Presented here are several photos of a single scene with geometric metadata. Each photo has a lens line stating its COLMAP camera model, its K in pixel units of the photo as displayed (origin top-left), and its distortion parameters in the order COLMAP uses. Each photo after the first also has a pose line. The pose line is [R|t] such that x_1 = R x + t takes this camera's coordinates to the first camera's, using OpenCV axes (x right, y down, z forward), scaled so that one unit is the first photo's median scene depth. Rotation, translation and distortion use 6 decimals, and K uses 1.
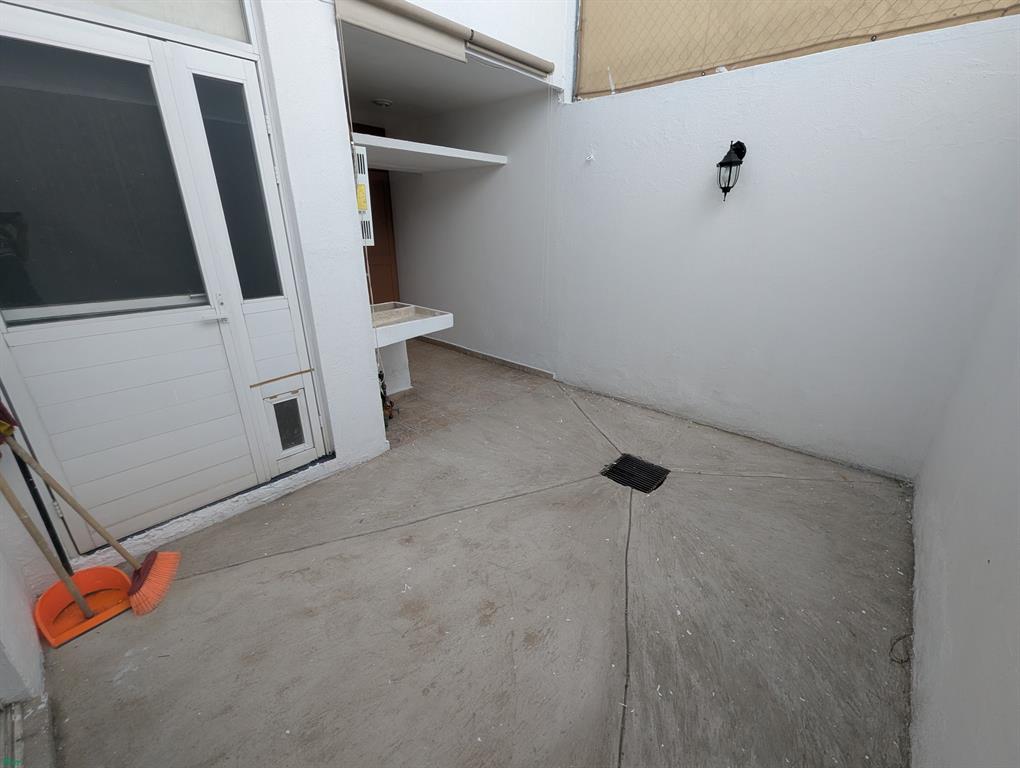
lens RADIAL K [[421.8, 0, 513.3], [0, 421.8, 383.1], [0, 0, 1]] dist [-0.000291, 0.000959]
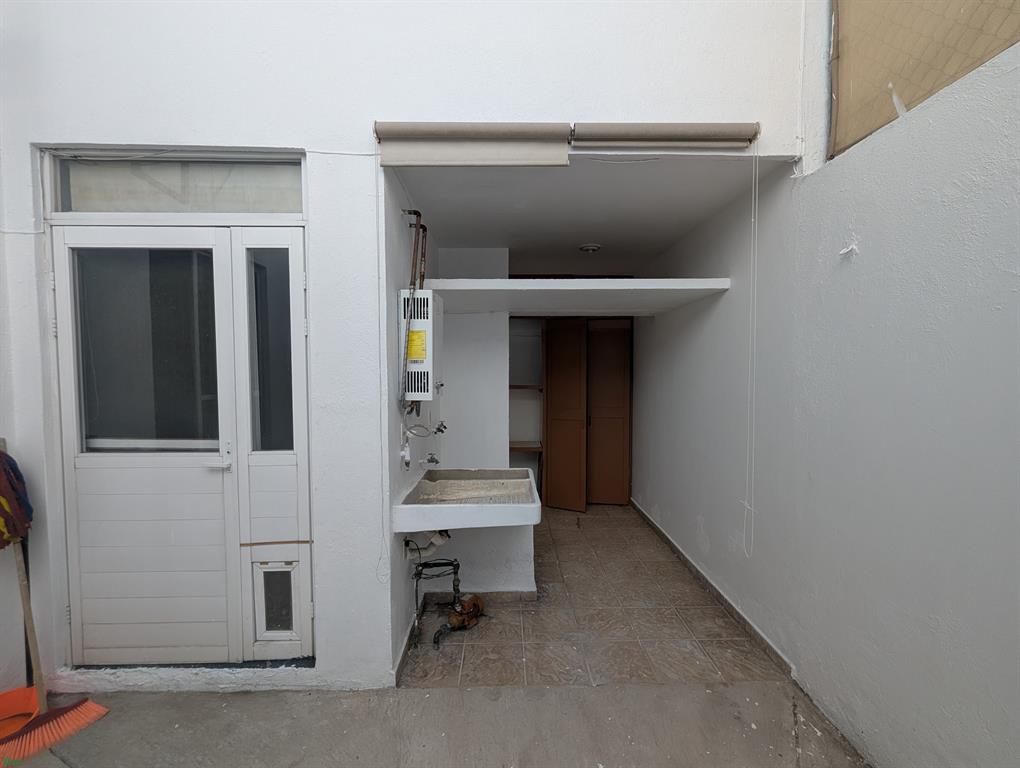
lens RADIAL K [[421.8, 0, 510.9], [0, 421.8, 386.5], [0, 0, 1]] dist [-0.000291, 0.000959]
pose [[0.684408, 0.021055, -0.728795, 0.363182], [-0.254521, 0.943598, -0.211759, -0.230328], [0.683231, 0.330423, 0.651165, 0.602126]]
